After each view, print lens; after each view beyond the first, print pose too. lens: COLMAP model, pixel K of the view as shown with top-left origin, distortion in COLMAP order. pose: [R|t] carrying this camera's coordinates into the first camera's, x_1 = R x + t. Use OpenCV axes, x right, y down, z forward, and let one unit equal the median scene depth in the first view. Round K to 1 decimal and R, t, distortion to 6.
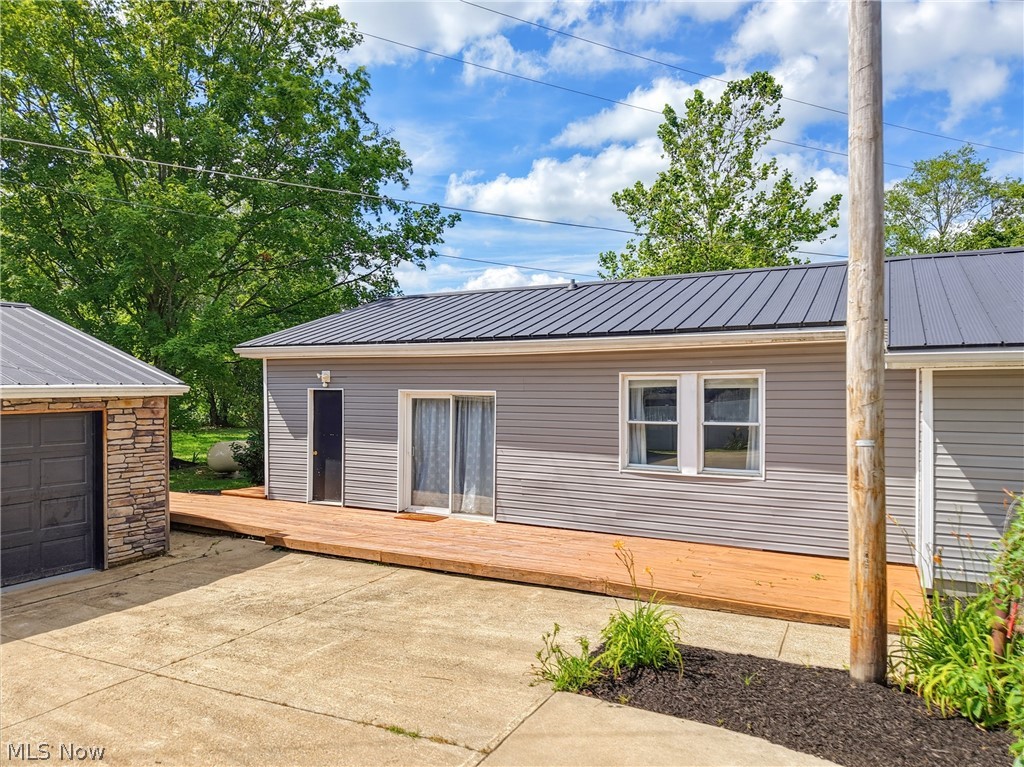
lens RADIAL K [[698.1, 0, 512.6], [0, 698.1, 387.8], [0, 0, 1]] dist [0.000063, -0.009320]
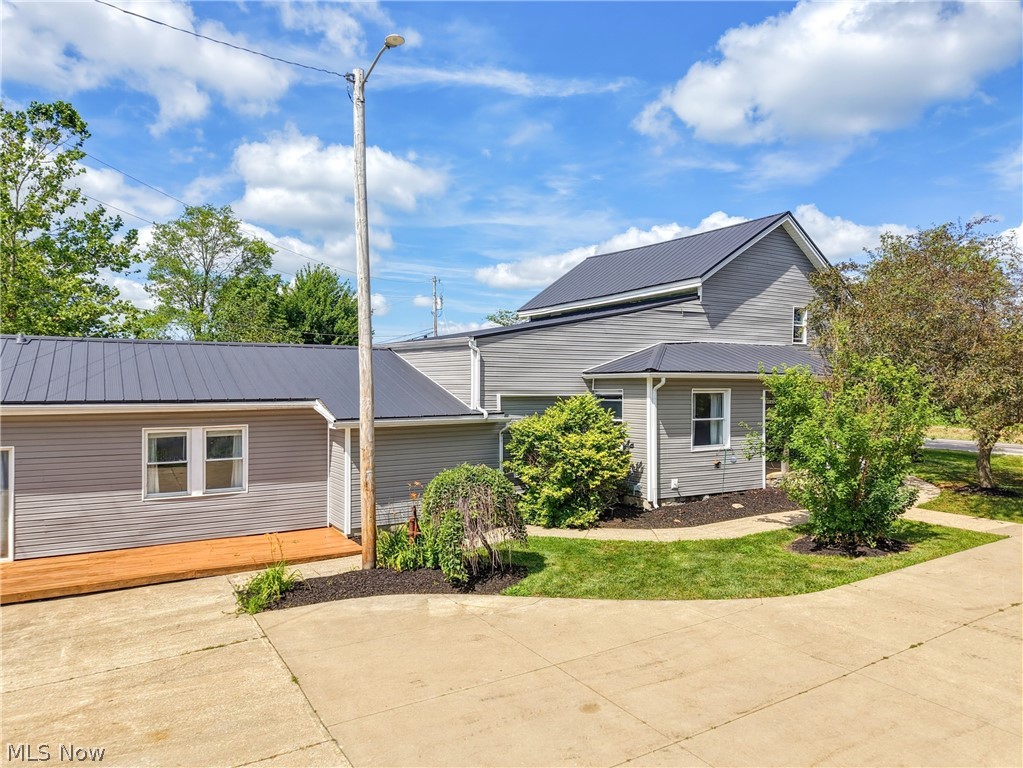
lens RADIAL K [[697.5, 0, 513.4], [0, 697.5, 383.6], [0, 0, 1]] dist [0.000063, -0.009320]
pose [[0.515243, -0.002098, 0.857041, -0.840732], [0.001939, 0.999997, 0.001283, -0.144313], [-0.857042, 0.001001, 0.515246, -0.429270]]
